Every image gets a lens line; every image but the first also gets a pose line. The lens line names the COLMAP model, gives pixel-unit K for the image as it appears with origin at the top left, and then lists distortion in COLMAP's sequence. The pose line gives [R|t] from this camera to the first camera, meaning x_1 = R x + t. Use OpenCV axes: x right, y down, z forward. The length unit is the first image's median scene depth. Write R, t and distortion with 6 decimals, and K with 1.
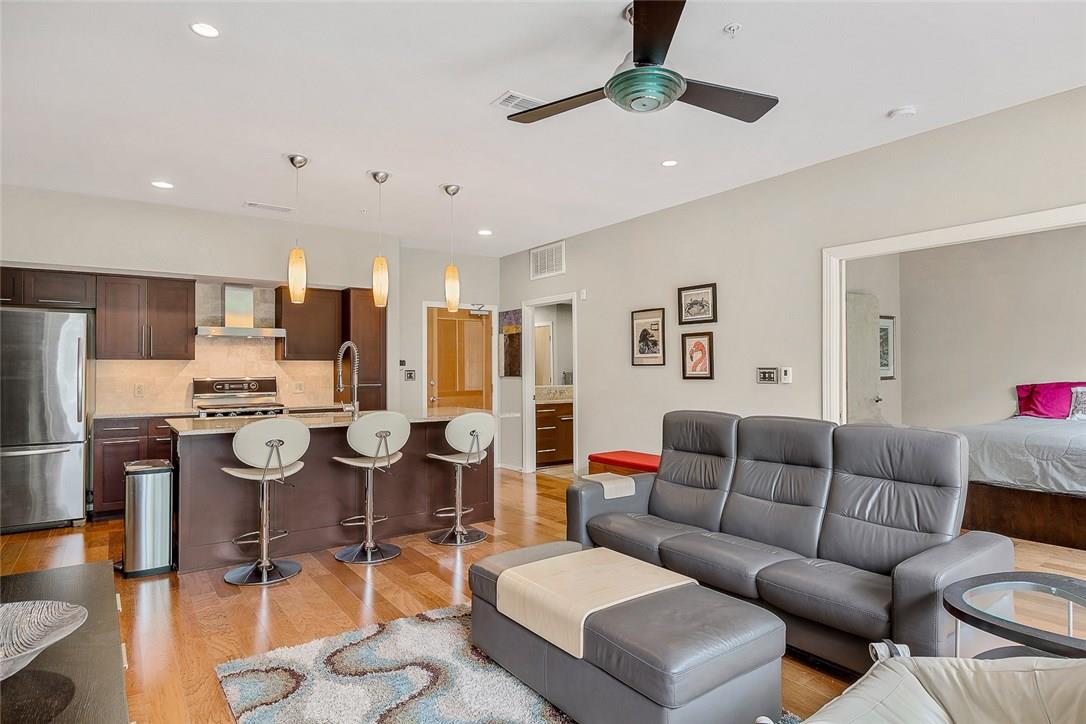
lens RADIAL K [[602.6, 0, 539.5], [0, 602.6, 367.8], [0, 0, 1]] dist [-0.001701, -0.000116]
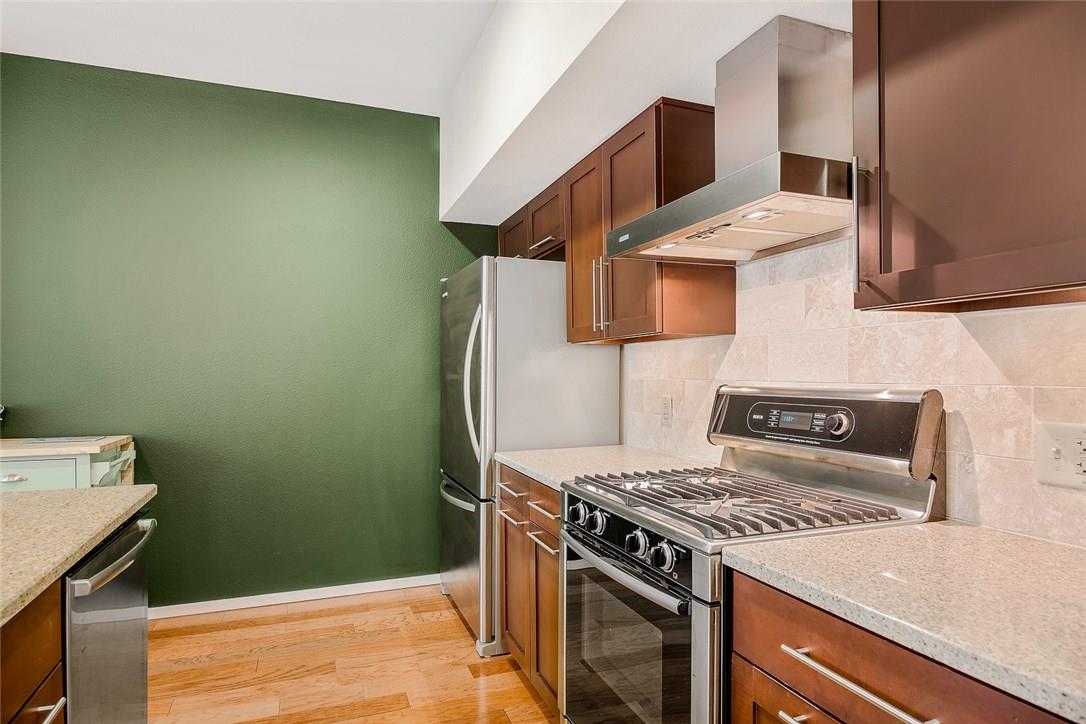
lens RADIAL K [[612.8, 0, 542.5], [0, 612.8, 374.2], [0, 0, 1]] dist [-0.000944, -0.002976]
pose [[-0.254585, 0.008721, -0.967011, -0.201468], [0.008881, 0.999938, 0.006680, 0.006849], [0.967010, -0.006887, -0.254646, 0.958949]]
